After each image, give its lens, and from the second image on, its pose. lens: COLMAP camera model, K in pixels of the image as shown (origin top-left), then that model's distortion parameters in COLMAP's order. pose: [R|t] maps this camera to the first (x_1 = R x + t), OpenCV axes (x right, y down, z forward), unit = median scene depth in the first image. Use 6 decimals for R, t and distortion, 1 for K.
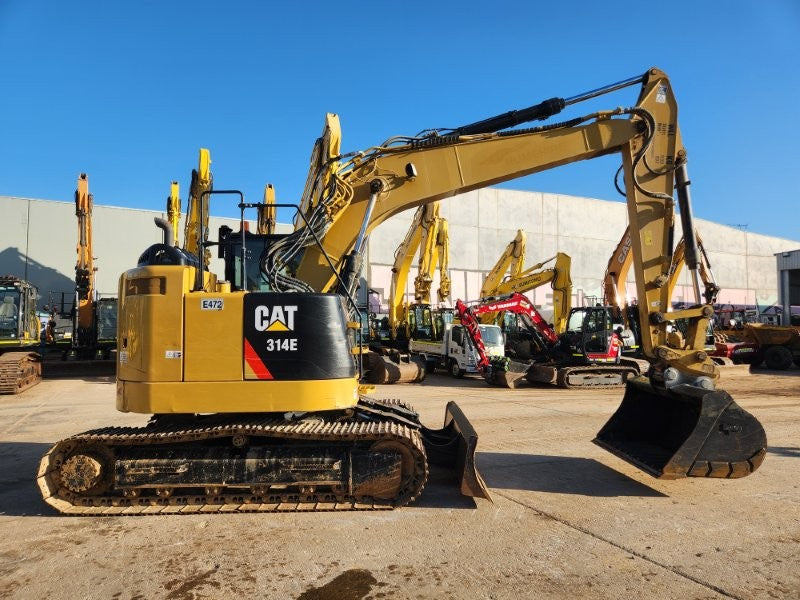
lens RADIAL K [[520.0, 0, 401.0], [0, 520.0, 311.7], [0, 0, 1]] dist [0.073017, -0.061595]
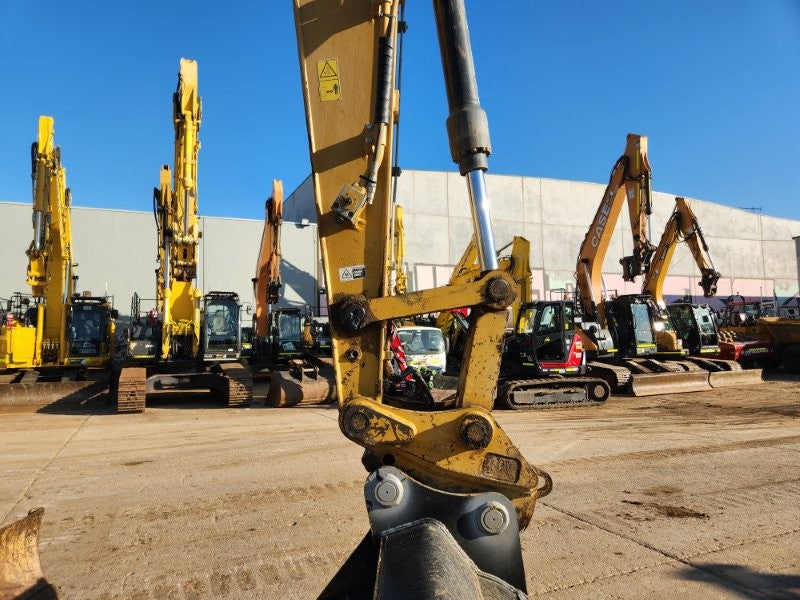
lens RADIAL K [[518.2, 0, 396.6], [0, 518.2, 302.5], [0, 0, 1]] dist [0.070913, -0.060283]
pose [[0.998880, -0.026235, -0.039367, 0.172848], [0.025345, 0.999416, -0.022938, 0.004149], [0.039946, 0.021915, 0.998961, 0.220471]]
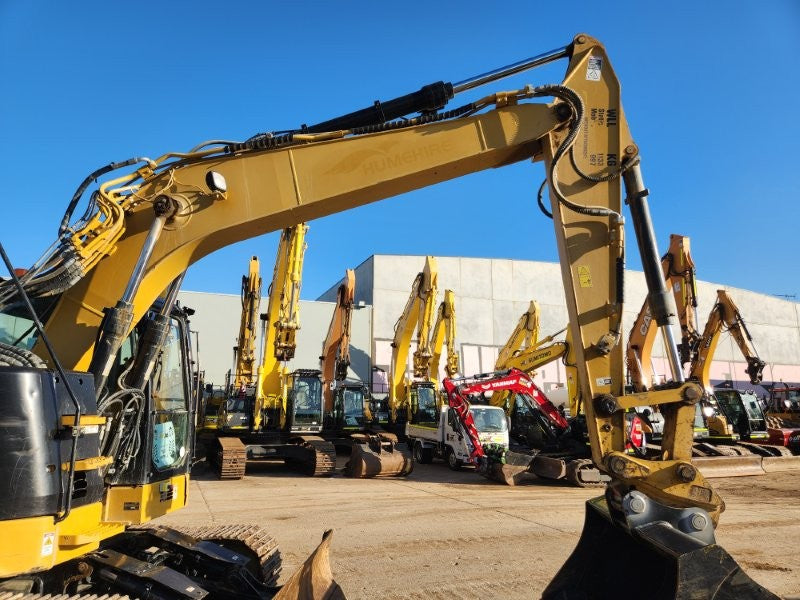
lens RADIAL K [[520.0, 0, 401.0], [0, 520.0, 311.7], [0, 0, 1]] dist [0.073017, -0.061595]
pose [[0.997260, -0.015119, -0.072416, 0.096667], [0.004130, 0.988744, -0.149560, -0.001444], [0.073862, 0.148852, 0.986097, 0.120889]]
